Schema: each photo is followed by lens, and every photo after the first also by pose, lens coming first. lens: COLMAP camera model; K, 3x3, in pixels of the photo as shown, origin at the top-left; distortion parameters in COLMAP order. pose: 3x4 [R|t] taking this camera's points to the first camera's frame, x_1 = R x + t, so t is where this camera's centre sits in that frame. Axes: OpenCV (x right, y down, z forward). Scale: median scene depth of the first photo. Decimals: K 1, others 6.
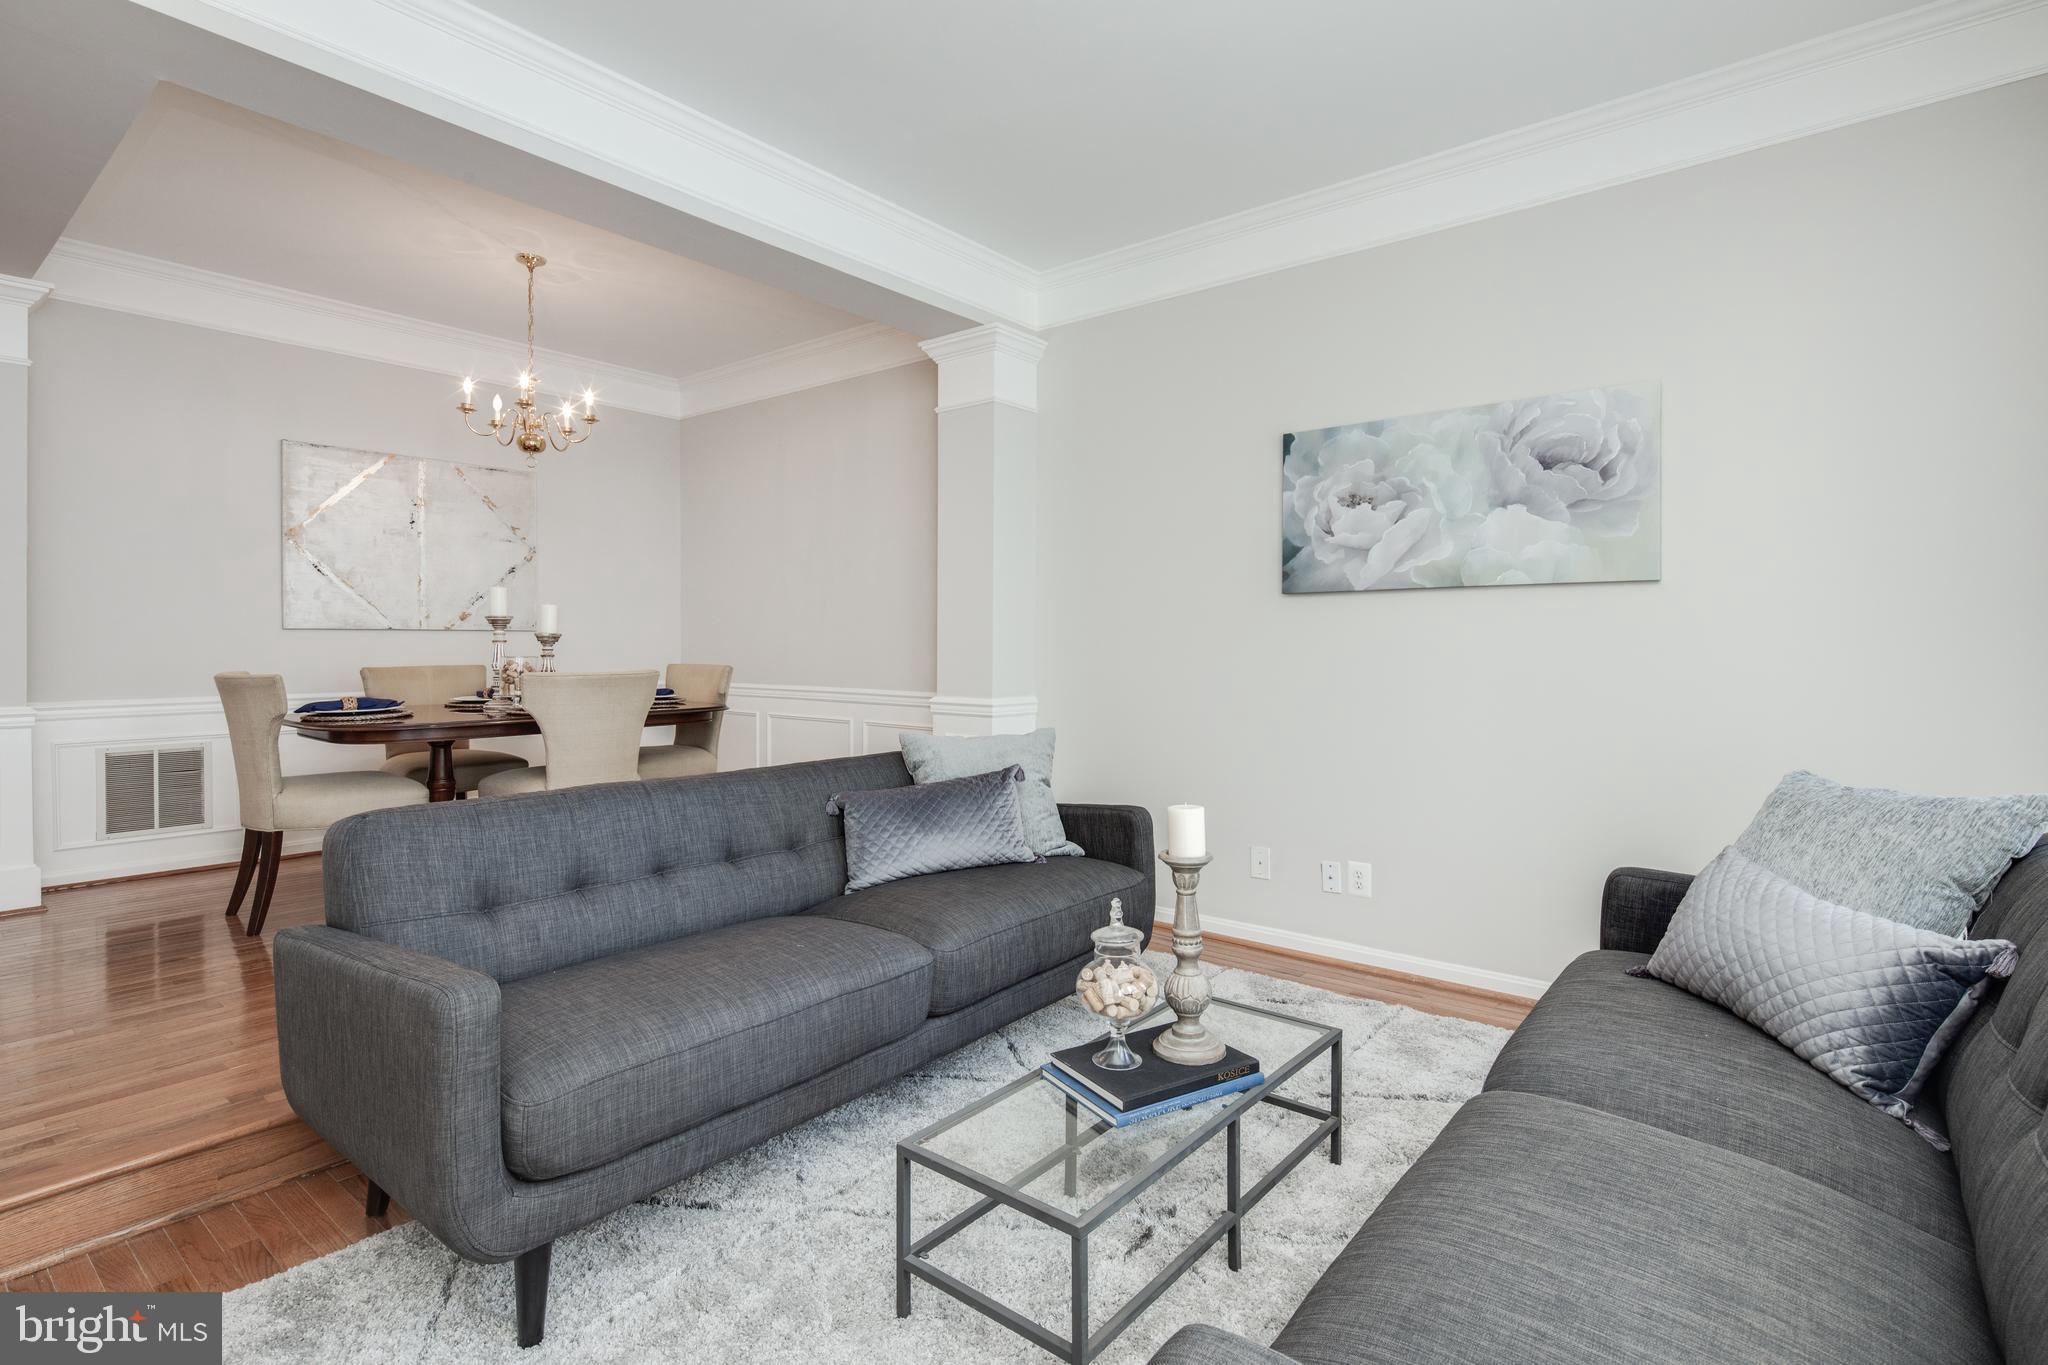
lens RADIAL K [[987.0, 0, 1005.3], [0, 987.0, 650.2], [0, 0, 1]] dist [0.001729, -0.000486]
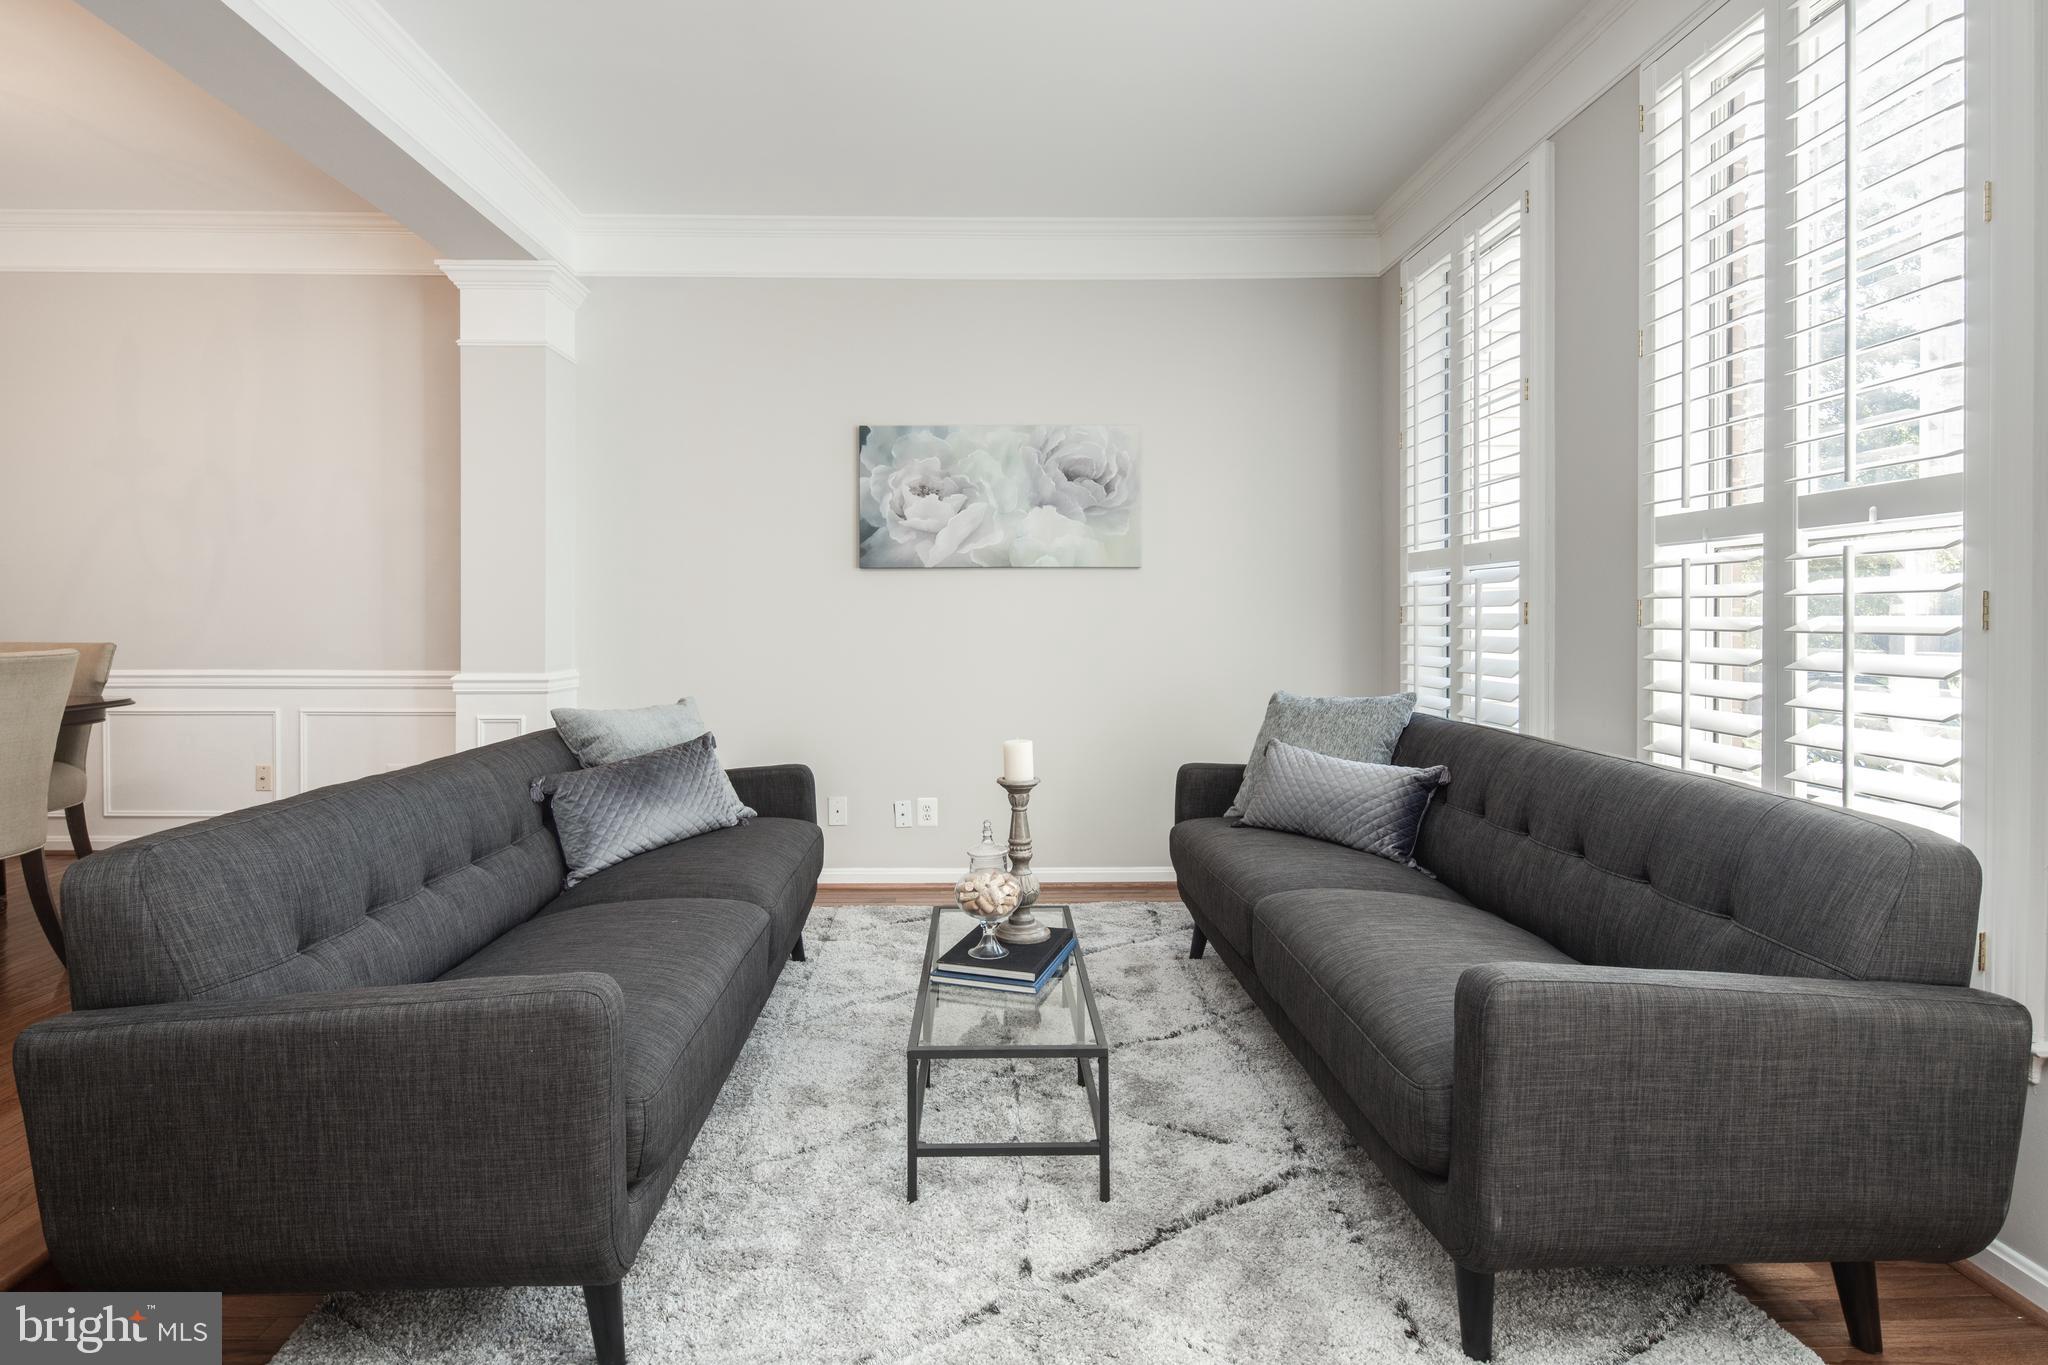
lens RADIAL K [[992.6, 0, 1021.0], [0, 992.6, 621.6], [0, 0, 1]] dist [-0.000034, -0.000072]
pose [[0.764203, -0.004924, 0.644957, -0.346802], [0.005052, 0.999986, 0.001648, 0.003316], [-0.644956, 0.001999, 0.764217, 0.022314]]
